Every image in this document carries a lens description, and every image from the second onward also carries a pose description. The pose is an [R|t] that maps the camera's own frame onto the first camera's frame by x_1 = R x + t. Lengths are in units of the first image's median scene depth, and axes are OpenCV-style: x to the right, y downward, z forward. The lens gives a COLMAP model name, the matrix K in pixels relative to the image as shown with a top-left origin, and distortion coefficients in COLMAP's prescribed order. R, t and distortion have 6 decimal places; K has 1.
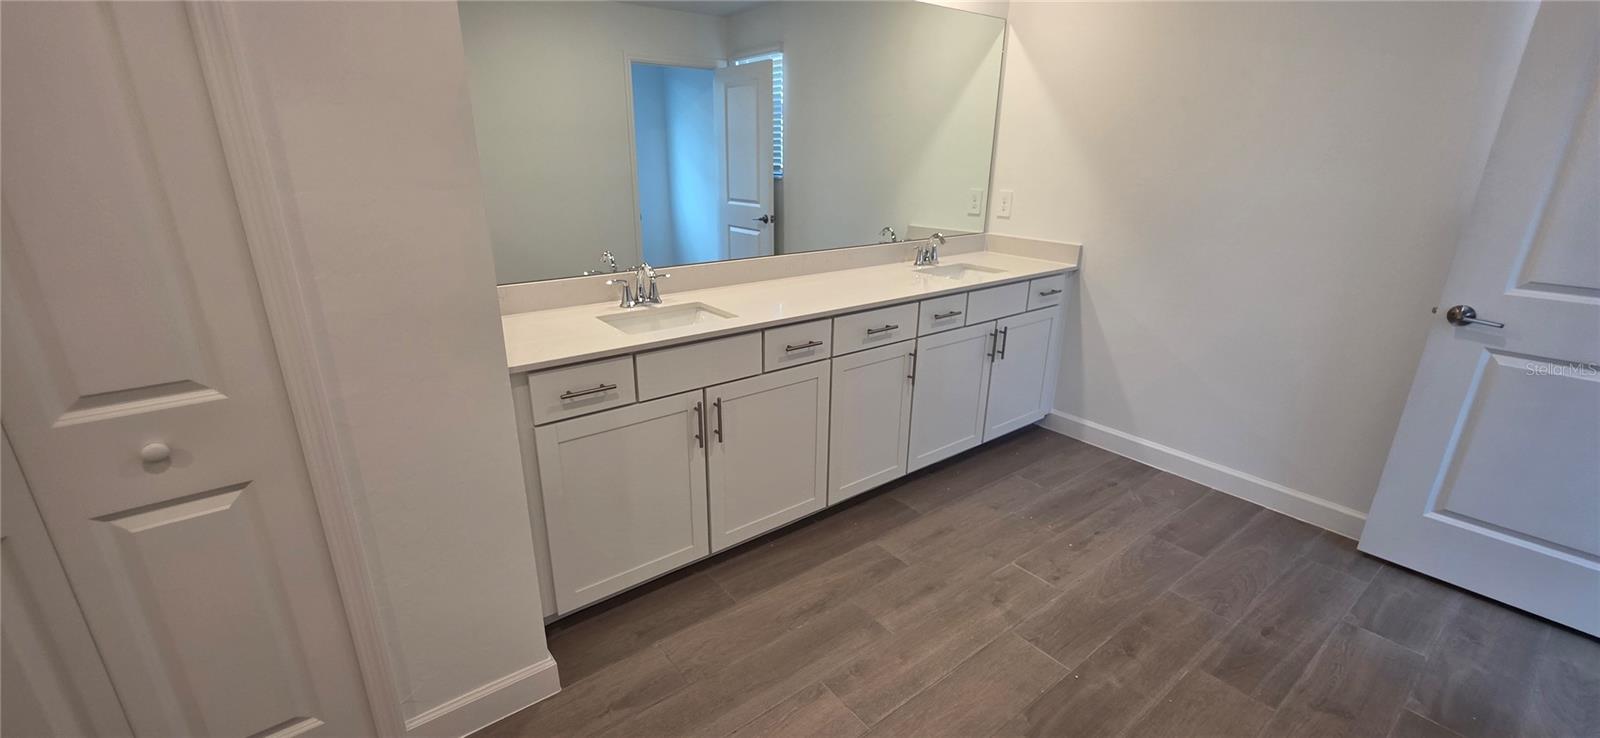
lens RADIAL K [[645.5, 0, 792.4], [0, 645.5, 369.7], [0, 0, 1]] dist [0.001618, -0.000337]
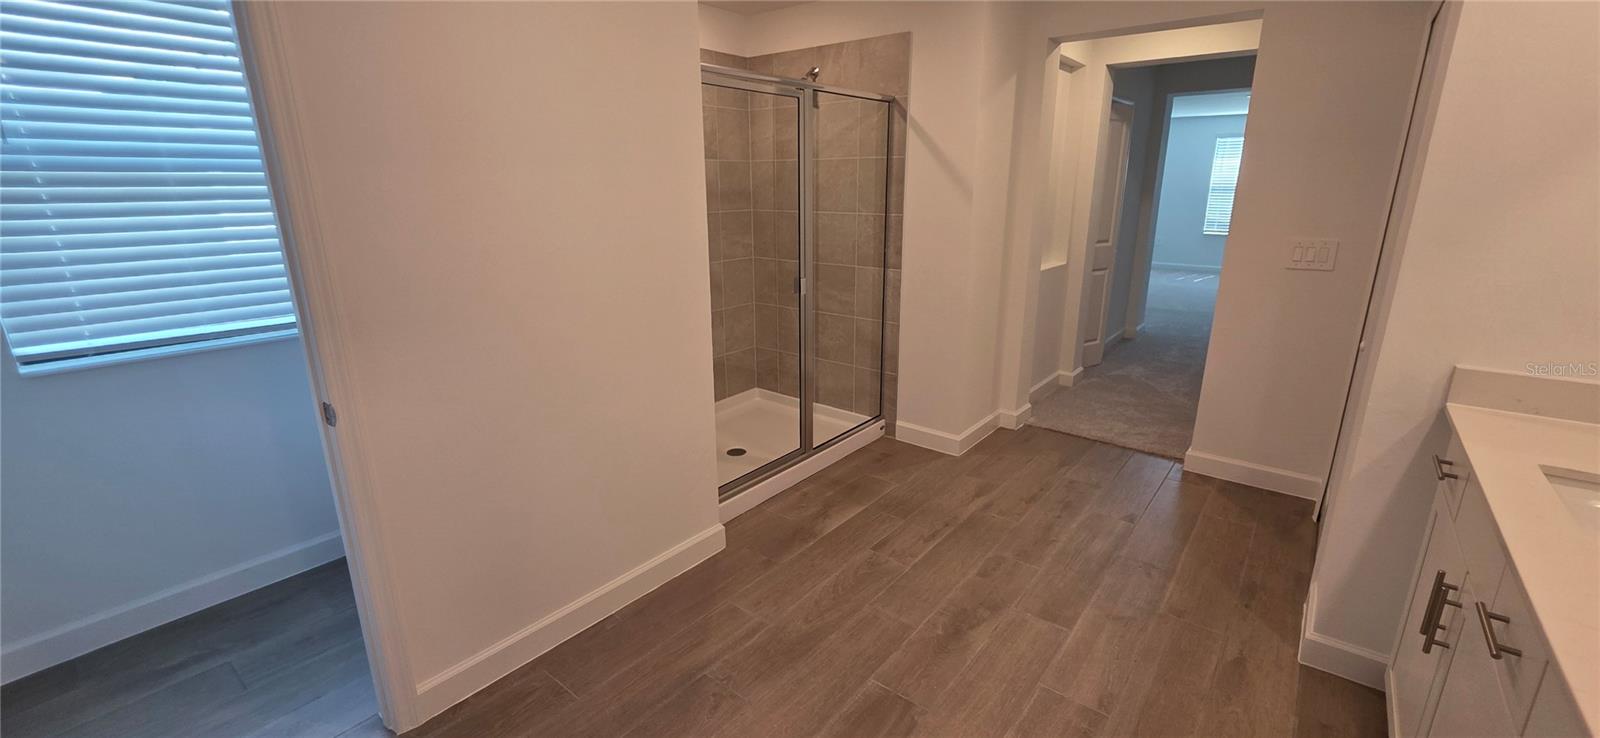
lens RADIAL K [[645.5, 0, 792.4], [0, 645.5, 369.7], [0, 0, 1]] dist [0.001618, -0.000337]
pose [[-0.974002, 0.059537, -0.218578, 0.527864], [-0.074925, 0.825890, 0.558831, -0.361082], [0.213792, 0.560679, -0.799957, 1.034586]]
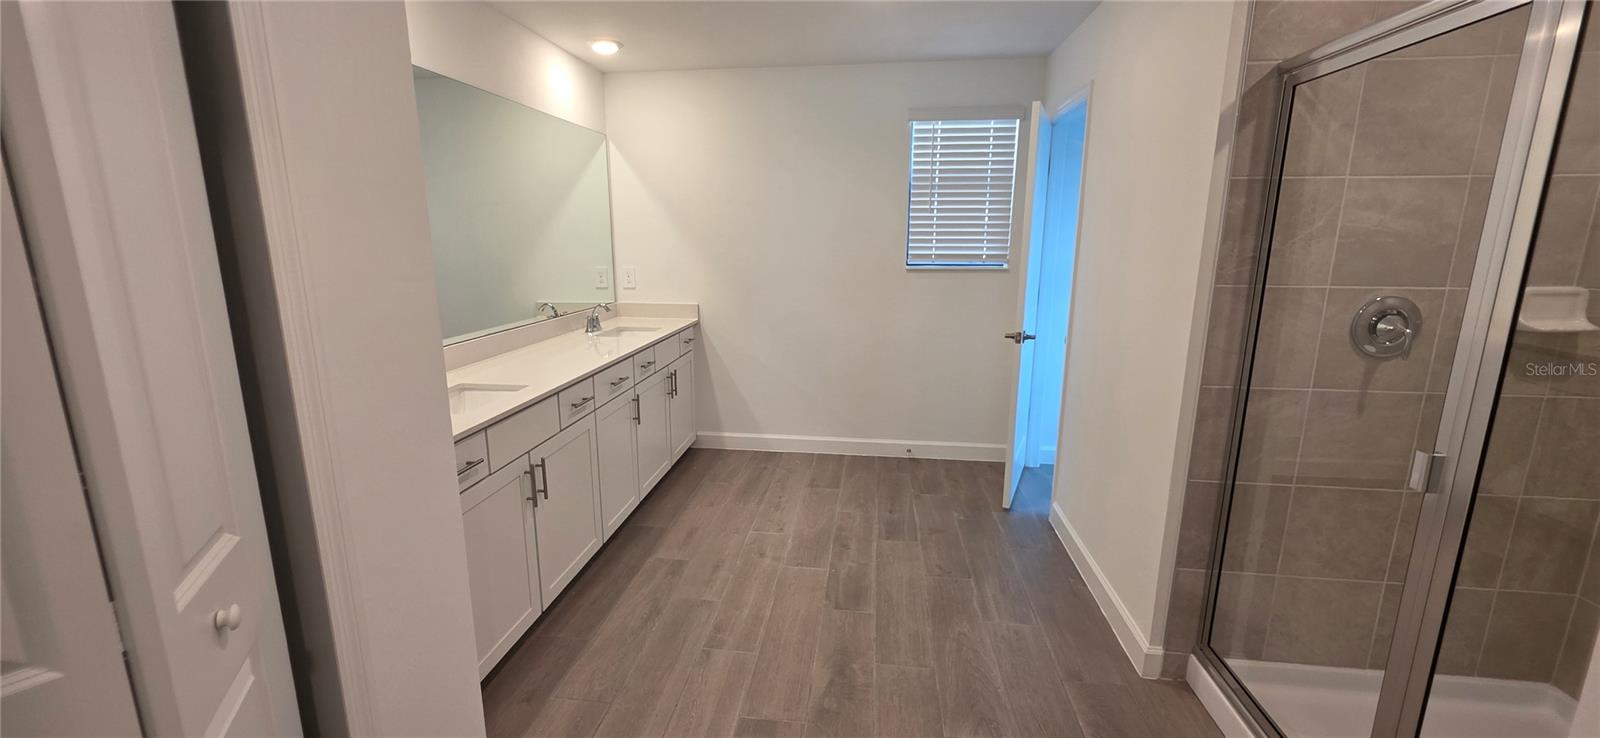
lens RADIAL K [[645.5, 0, 792.4], [0, 645.5, 369.7], [0, 0, 1]] dist [0.001618, -0.000337]
pose [[0.703111, -0.154582, 0.694075, -0.461424], [0.233407, 0.972175, -0.019926, 0.015503], [-0.671682, 0.176012, 0.719627, -0.088976]]
